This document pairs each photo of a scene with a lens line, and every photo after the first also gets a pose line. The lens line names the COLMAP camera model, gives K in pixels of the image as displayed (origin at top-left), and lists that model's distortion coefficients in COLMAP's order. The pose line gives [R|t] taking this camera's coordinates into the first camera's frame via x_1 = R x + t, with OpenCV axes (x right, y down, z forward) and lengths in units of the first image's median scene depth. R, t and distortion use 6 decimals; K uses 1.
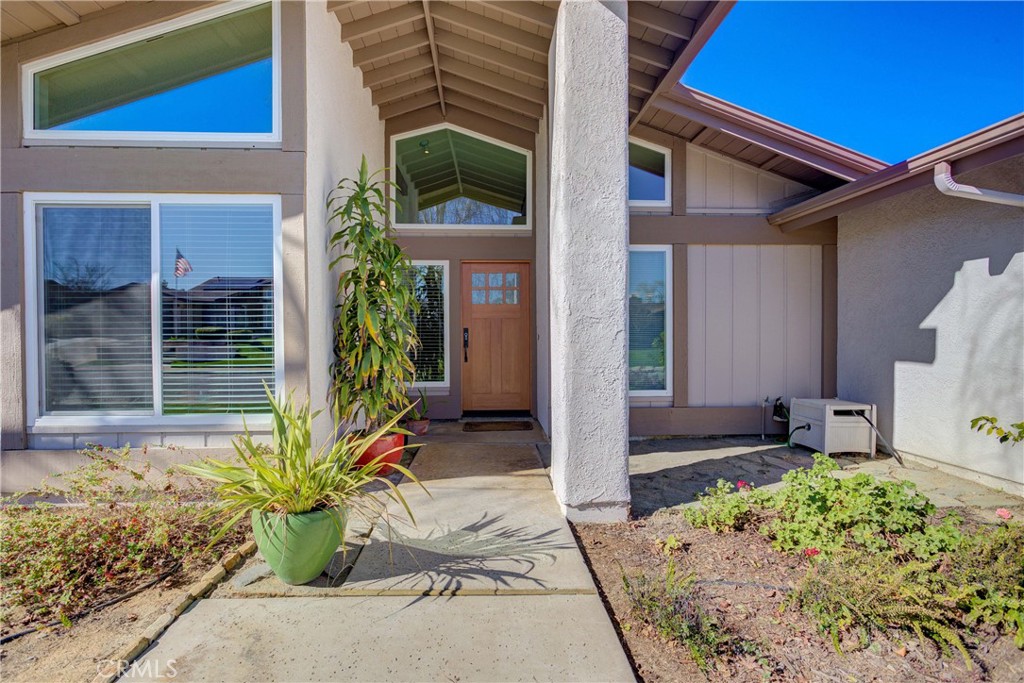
lens RADIAL K [[486.8, 0, 506.2], [0, 486.8, 338.9], [0, 0, 1]] dist [-0.001637, 0.001880]
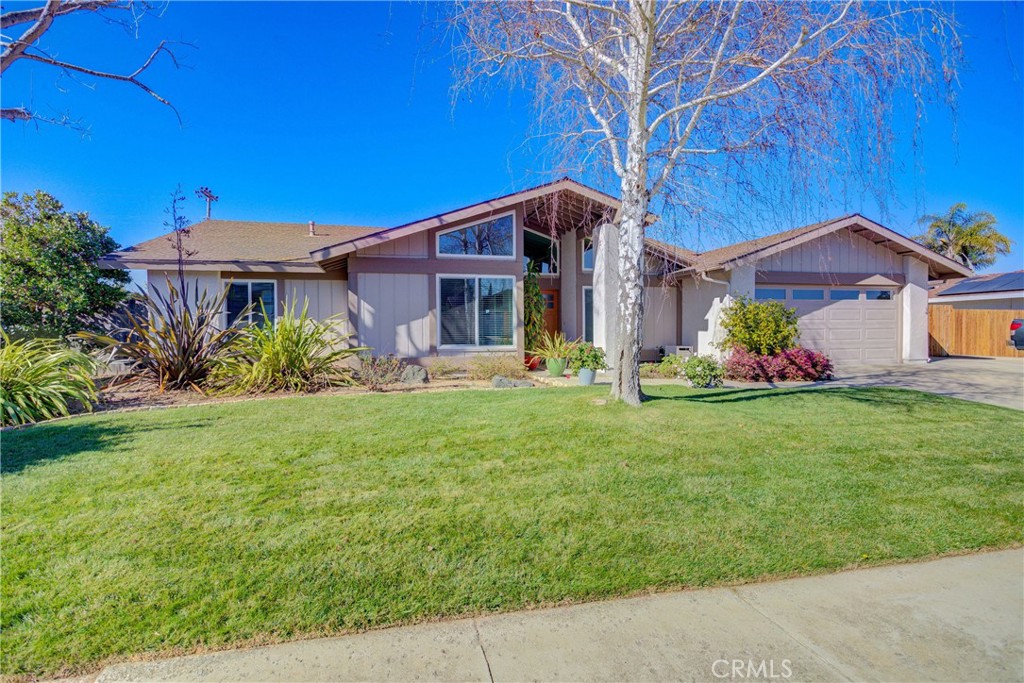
lens RADIAL K [[486.8, 0, 507.9], [0, 486.8, 335.9], [0, 0, 1]] dist [-0.001637, 0.001880]
pose [[0.980601, -0.003327, 0.195989, -0.985083], [0.003822, 0.999990, -0.002151, 0.088133], [-0.195980, 0.002858, 0.980604, -1.814673]]
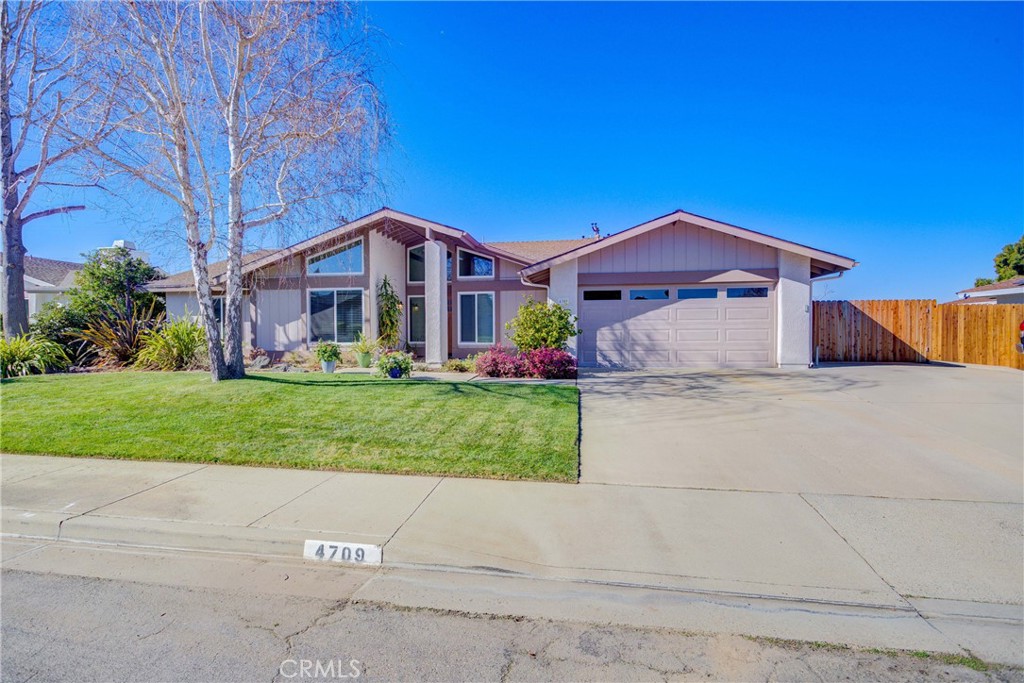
lens RADIAL K [[486.8, 0, 511.0], [0, 486.8, 341.9], [0, 0, 1]] dist [-0.001637, 0.001880]
pose [[0.980493, 0.005319, -0.196481, 1.314971], [-0.002227, 0.999870, 0.015955, 0.076762], [0.196540, -0.015207, 0.980378, -2.338526]]
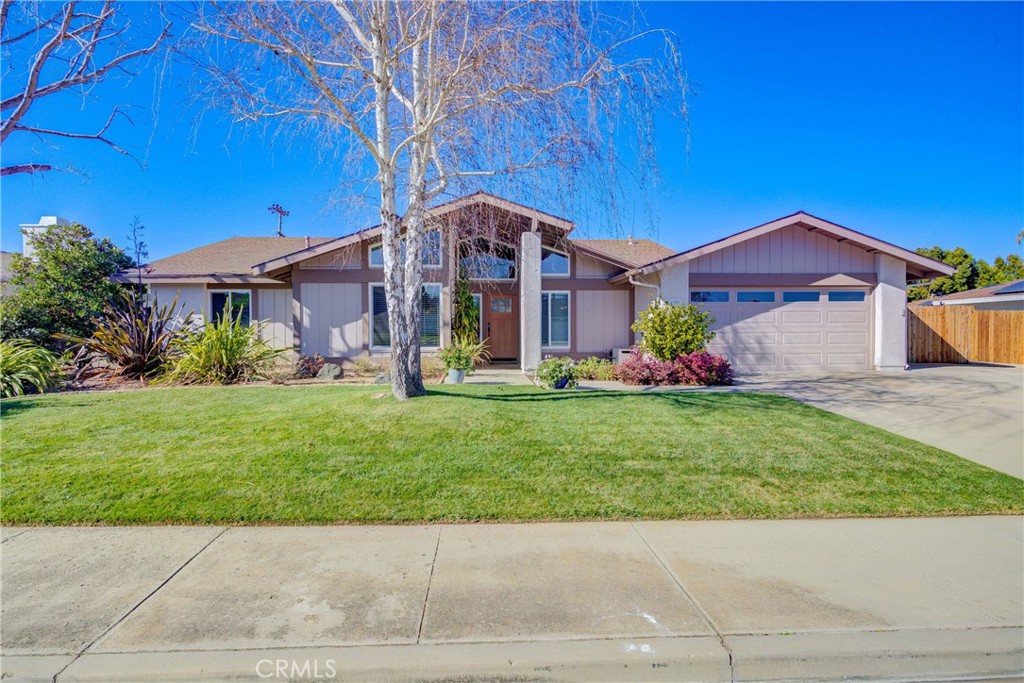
lens RADIAL K [[486.8, 0, 508.4], [0, 486.8, 339.9], [0, 0, 1]] dist [-0.001637, 0.001880]
pose [[0.999943, 0.001752, 0.010544, -0.024310], [-0.001790, 0.999992, 0.003622, 0.082179], [-0.010538, -0.003641, 0.999938, -2.132037]]
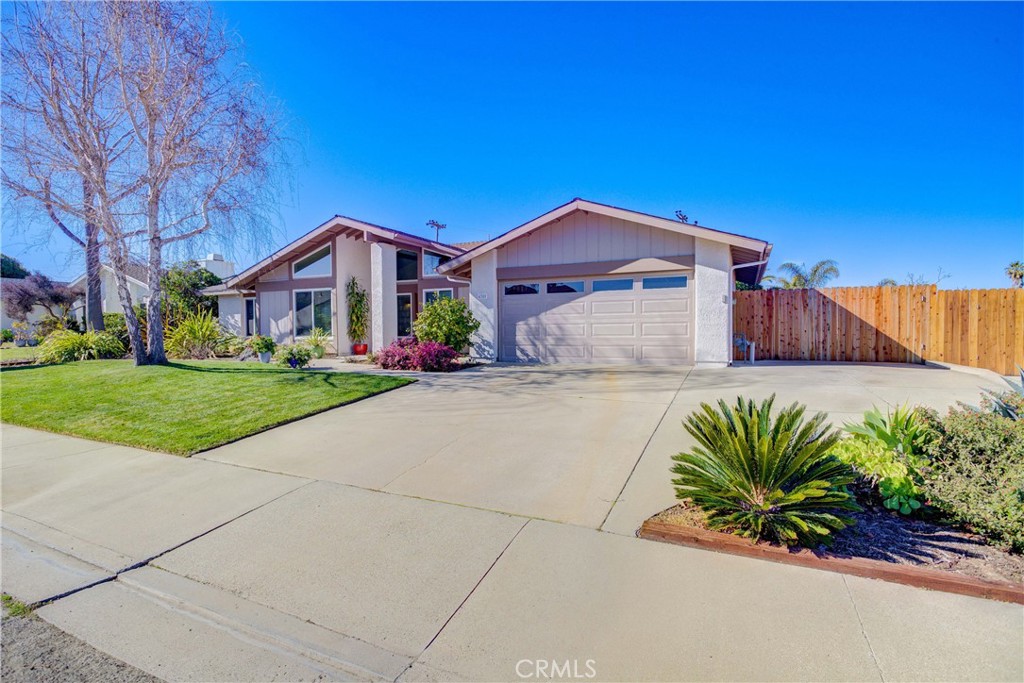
lens RADIAL K [[486.8, 0, 513.1], [0, 486.8, 339.6], [0, 0, 1]] dist [-0.001637, 0.001880]
pose [[0.885880, 0.010287, -0.463799, 2.697062], [-0.000816, 0.999787, 0.020616, 0.081747], [0.463913, -0.017885, 0.885700, -1.919676]]
